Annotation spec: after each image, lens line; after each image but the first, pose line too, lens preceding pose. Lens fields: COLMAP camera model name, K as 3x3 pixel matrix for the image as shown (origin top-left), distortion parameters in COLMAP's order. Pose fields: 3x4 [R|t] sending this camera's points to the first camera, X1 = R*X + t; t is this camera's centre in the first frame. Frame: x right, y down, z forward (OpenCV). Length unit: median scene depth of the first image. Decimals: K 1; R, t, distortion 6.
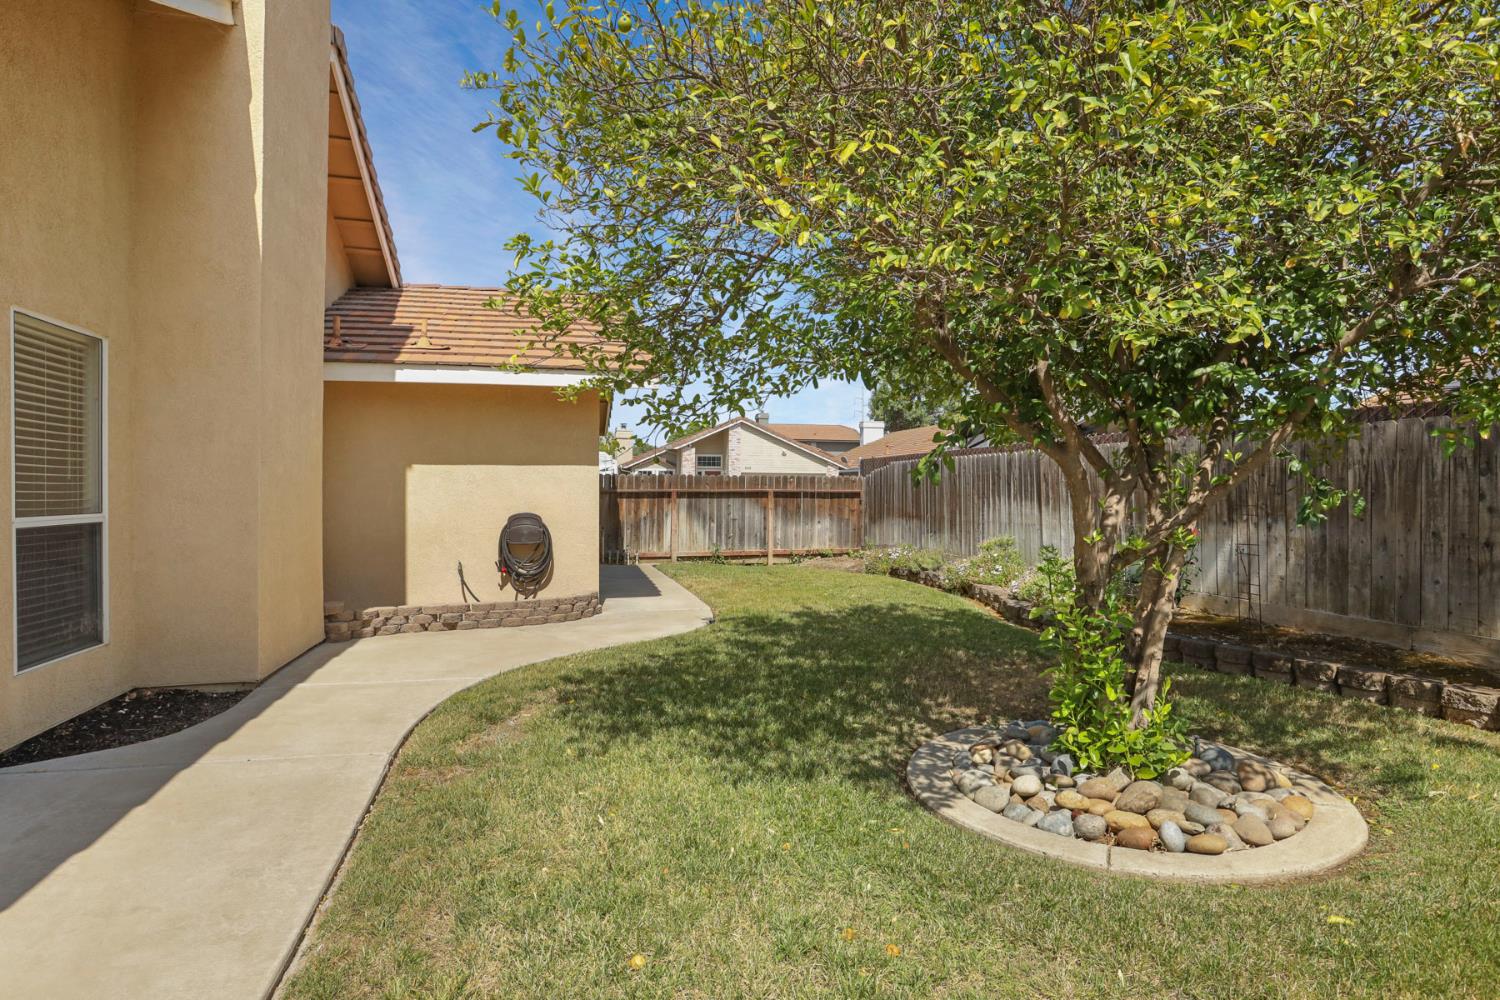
lens RADIAL K [[842.9, 0, 750.0], [0, 842.9, 500.0], [0, 0, 1]] dist [-0.066838, 0.039697]
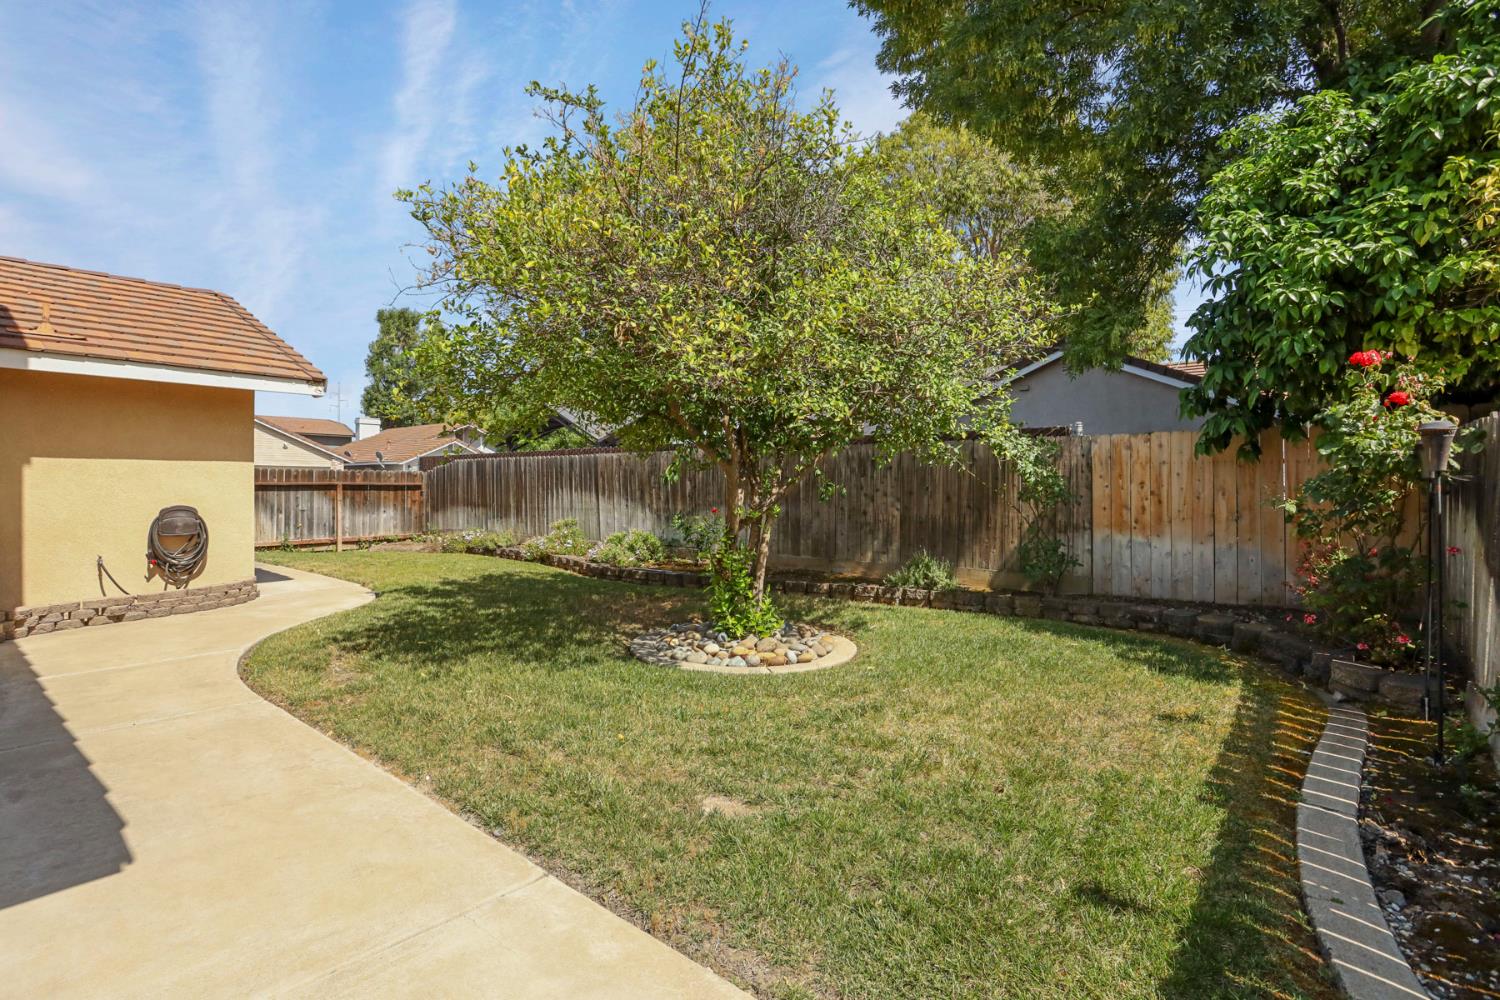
lens RADIAL K [[704.5, 0, 750.0], [0, 704.5, 500.0], [0, 0, 1]] dist [-0.014242, 0.000818]
pose [[0.801006, -0.011790, 0.598540, -0.182471], [0.004402, 0.999895, 0.013805, -0.000374], [-0.598640, -0.008423, 0.800974, -0.096790]]
